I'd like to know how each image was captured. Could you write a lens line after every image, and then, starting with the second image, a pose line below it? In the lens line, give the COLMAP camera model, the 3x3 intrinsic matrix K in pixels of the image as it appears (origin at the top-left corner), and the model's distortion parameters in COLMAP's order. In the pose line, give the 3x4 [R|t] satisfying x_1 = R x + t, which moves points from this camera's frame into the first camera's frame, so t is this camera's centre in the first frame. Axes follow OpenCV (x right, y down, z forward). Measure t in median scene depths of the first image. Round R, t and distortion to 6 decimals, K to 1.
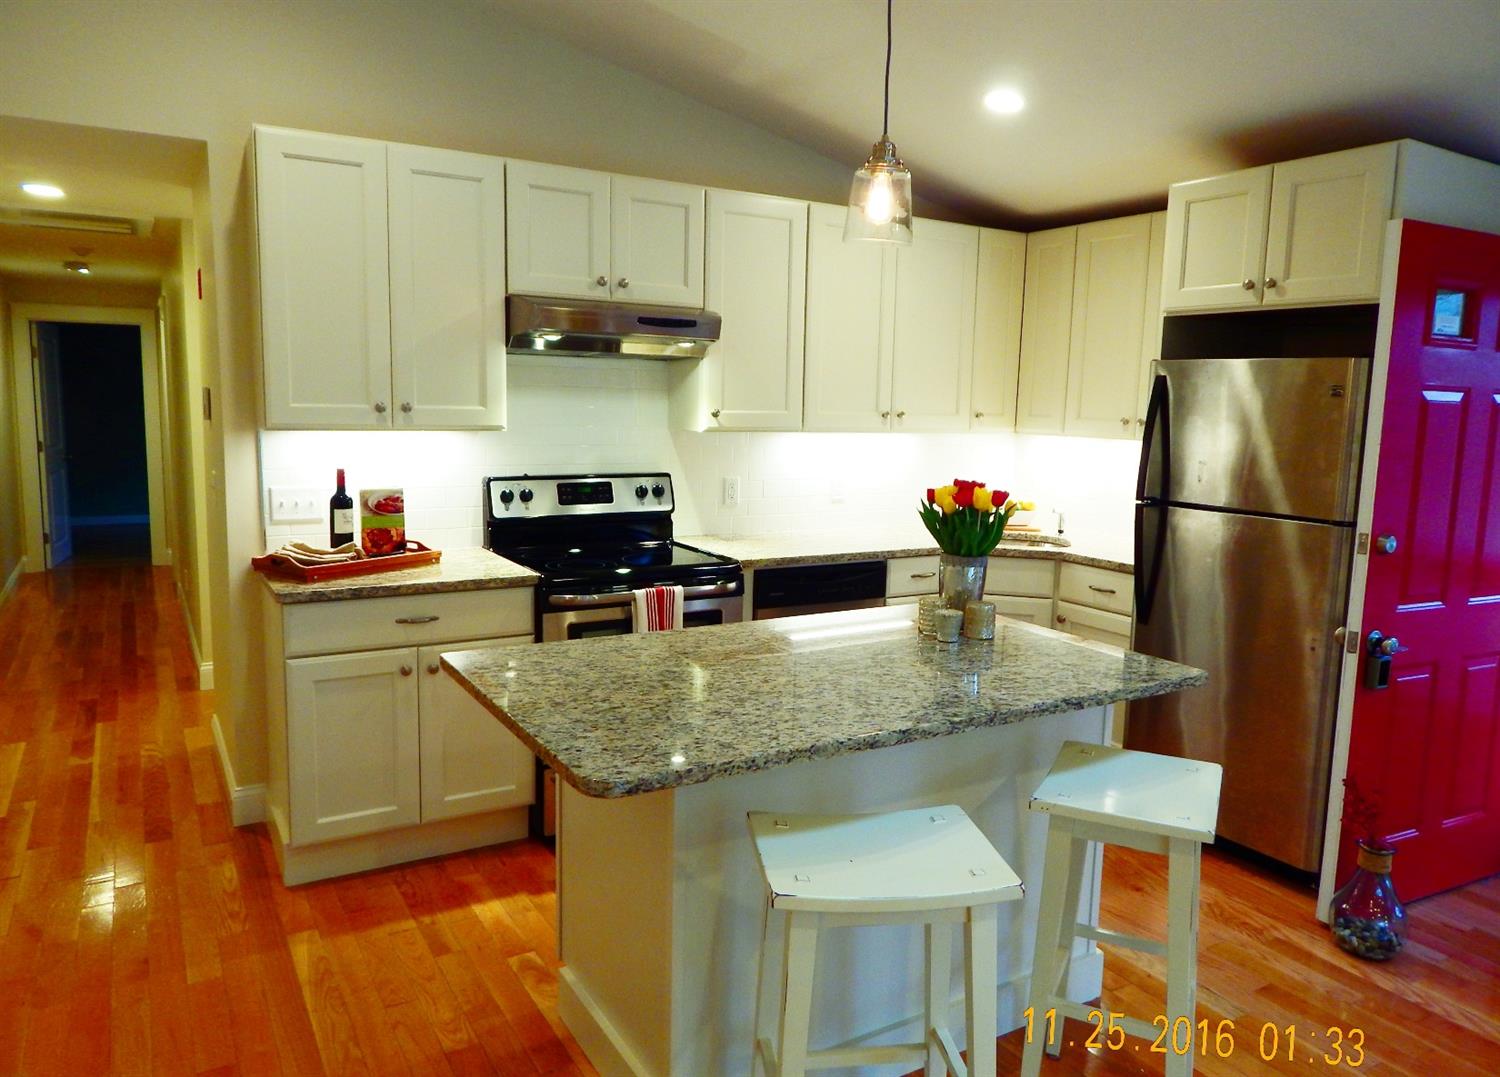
lens RADIAL K [[1034.4, 0, 750.0], [0, 1034.4, 538.5], [0, 0, 1]] dist [0.000901, 0.000570]
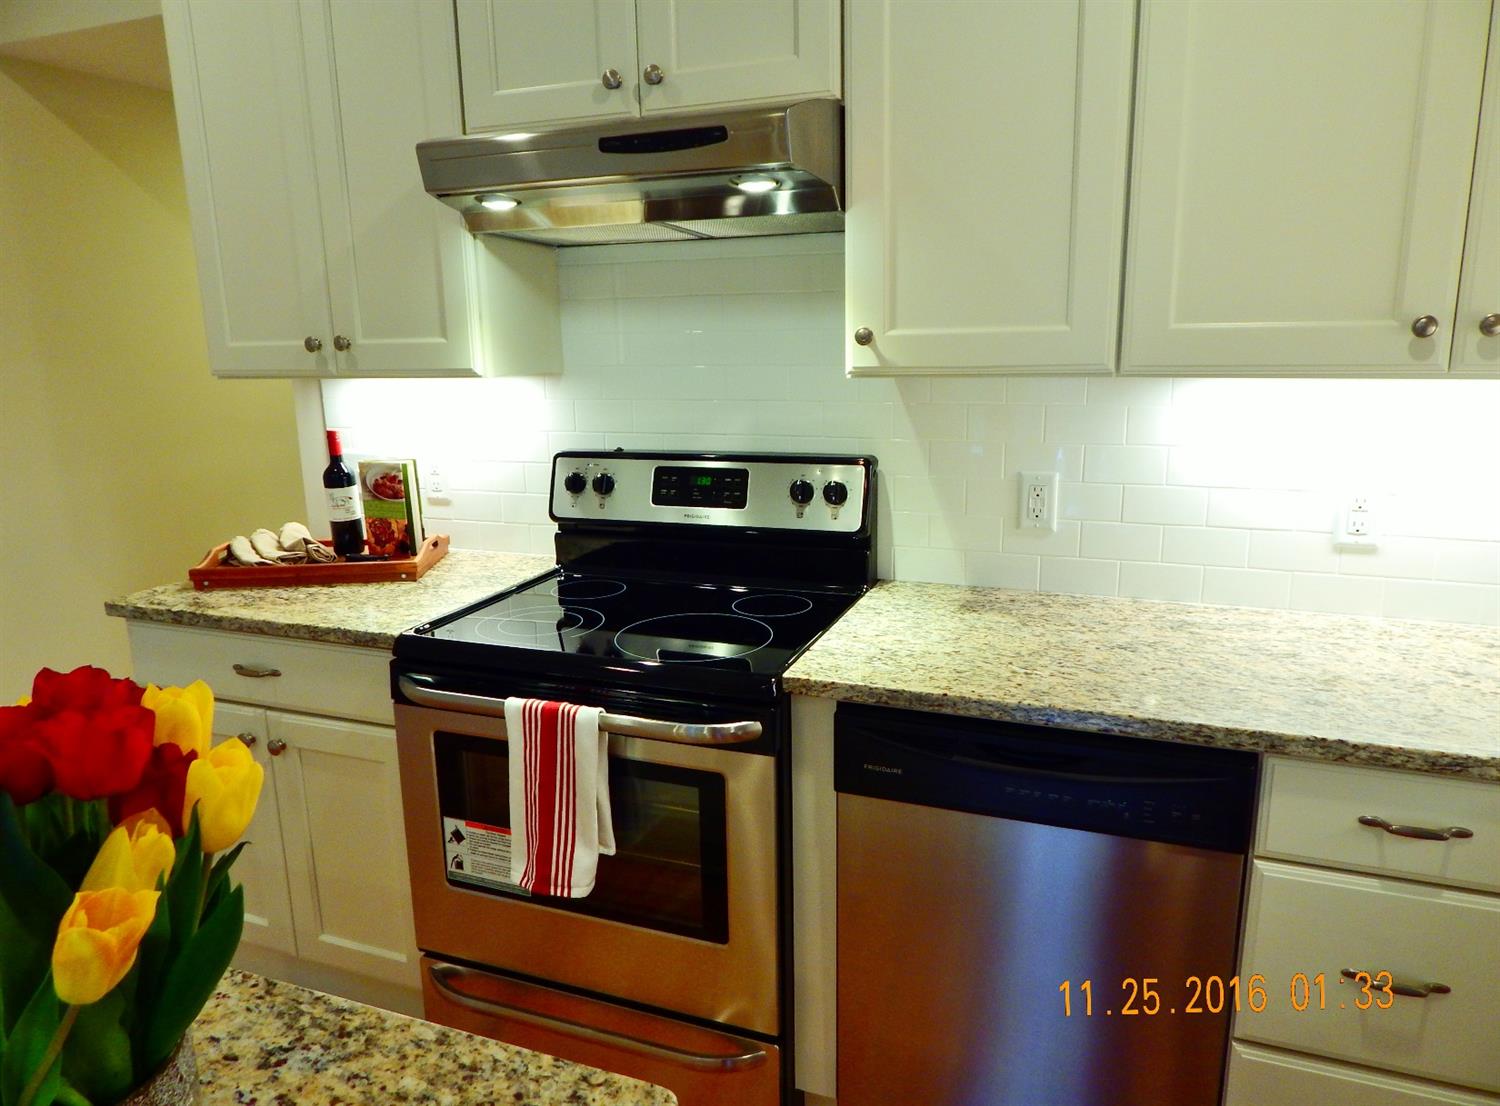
lens RADIAL K [[1016.5, 0, 750.0], [0, 1016.5, 553.0], [0, 0, 1]] dist [0.000811, 0.000647]
pose [[0.611977, 0.138008, -0.778741, 0.304700], [-0.070931, 0.990267, 0.119753, -0.079398], [0.787688, -0.018049, 0.615809, 0.708815]]
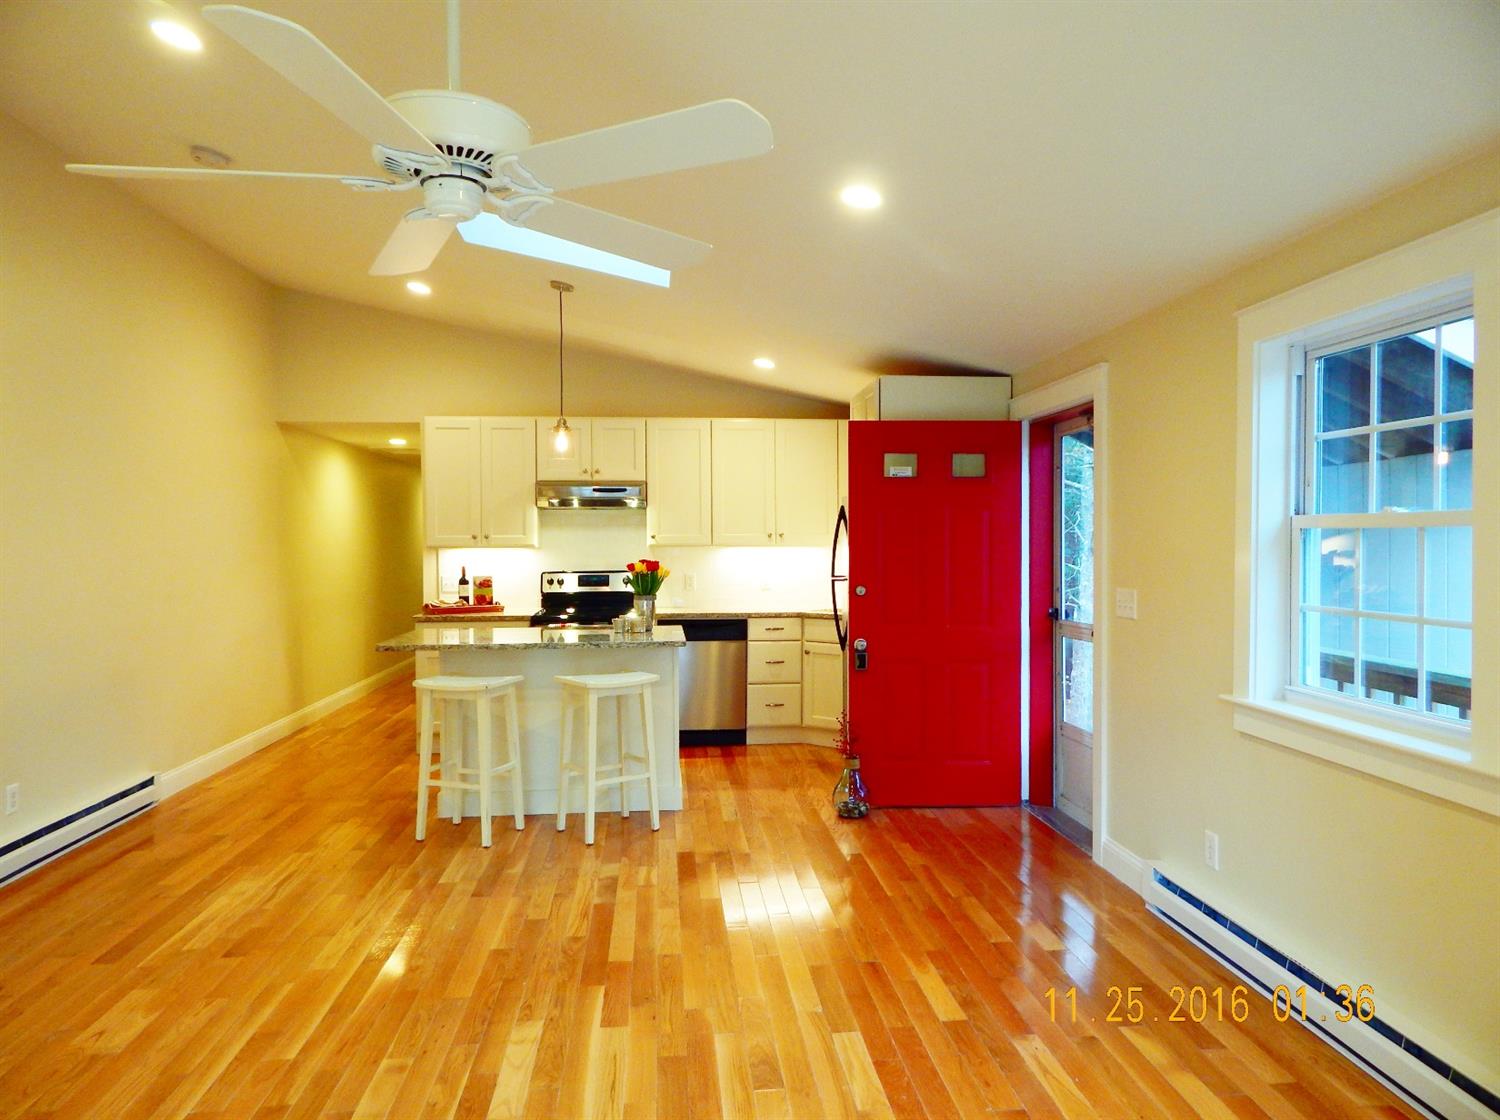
lens RADIAL K [[992.2, 0, 750.0], [0, 992.2, 560.0], [0, 0, 1]] dist [-0.000906, -0.004214]
pose [[0.901773, -0.021233, -0.431689, 0.912649], [-0.032292, 0.992691, -0.116282, 0.124285], [0.431003, 0.118800, 0.894496, -0.515600]]
